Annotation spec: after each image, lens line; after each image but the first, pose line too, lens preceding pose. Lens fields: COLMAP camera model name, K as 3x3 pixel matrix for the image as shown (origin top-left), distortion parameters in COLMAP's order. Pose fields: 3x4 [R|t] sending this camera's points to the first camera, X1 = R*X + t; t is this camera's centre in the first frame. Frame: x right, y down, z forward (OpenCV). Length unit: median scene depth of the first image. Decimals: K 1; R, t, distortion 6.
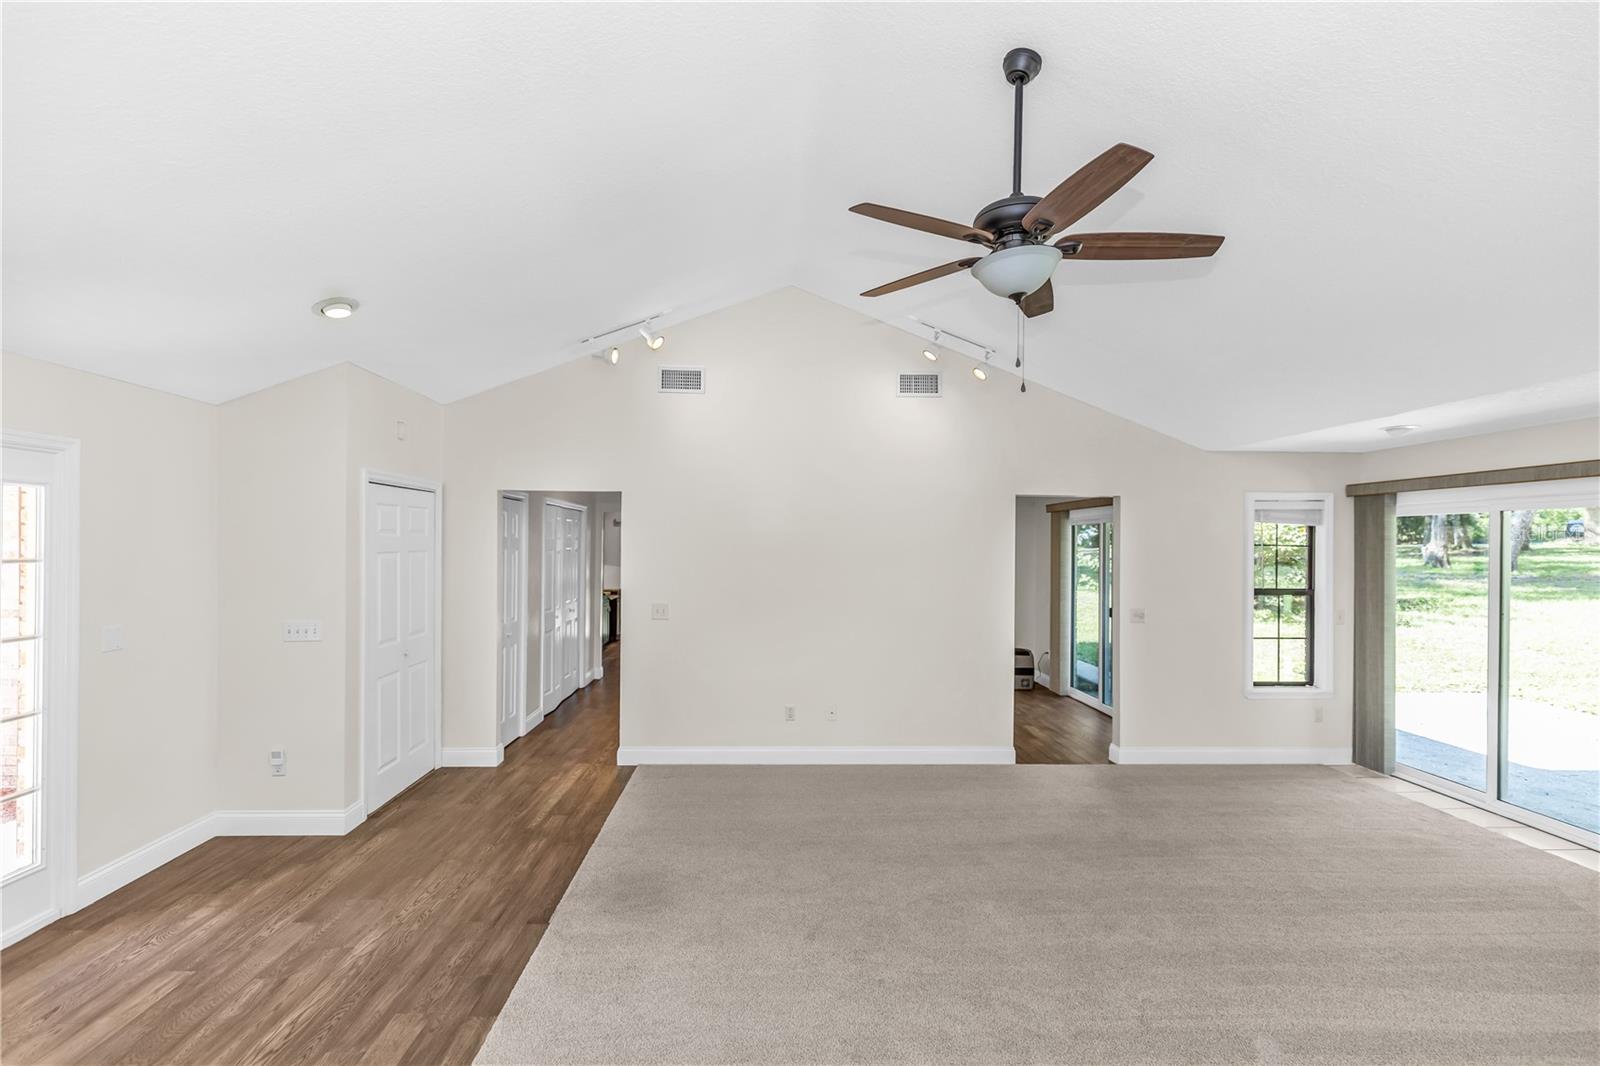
lens RADIAL K [[708.8, 0, 788.7], [0, 708.8, 528.8], [0, 0, 1]] dist [0.000673, -0.000033]
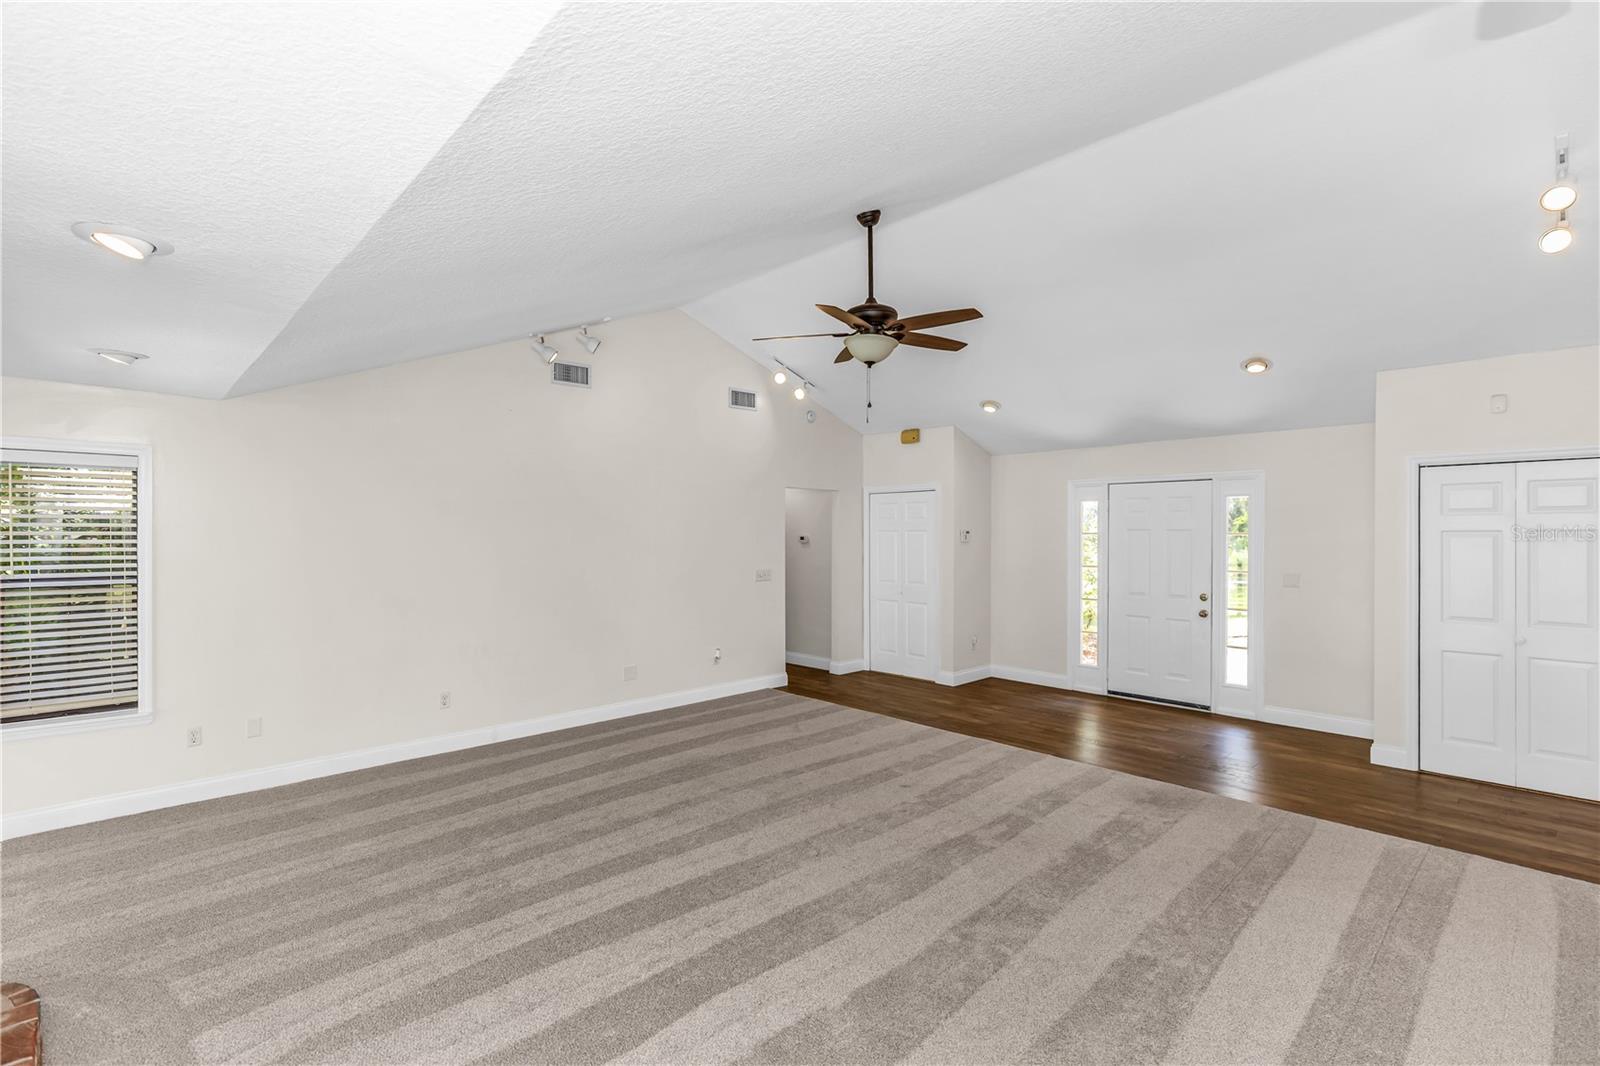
lens RADIAL K [[708.8, 0, 788.7], [0, 708.8, 528.8], [0, 0, 1]] dist [0.000673, -0.000033]
pose [[-0.752629, -0.003173, -0.658437, 0.851674], [0.013826, 0.999692, -0.020621, 0.037055], [0.658299, -0.024623, -0.752353, 1.164104]]
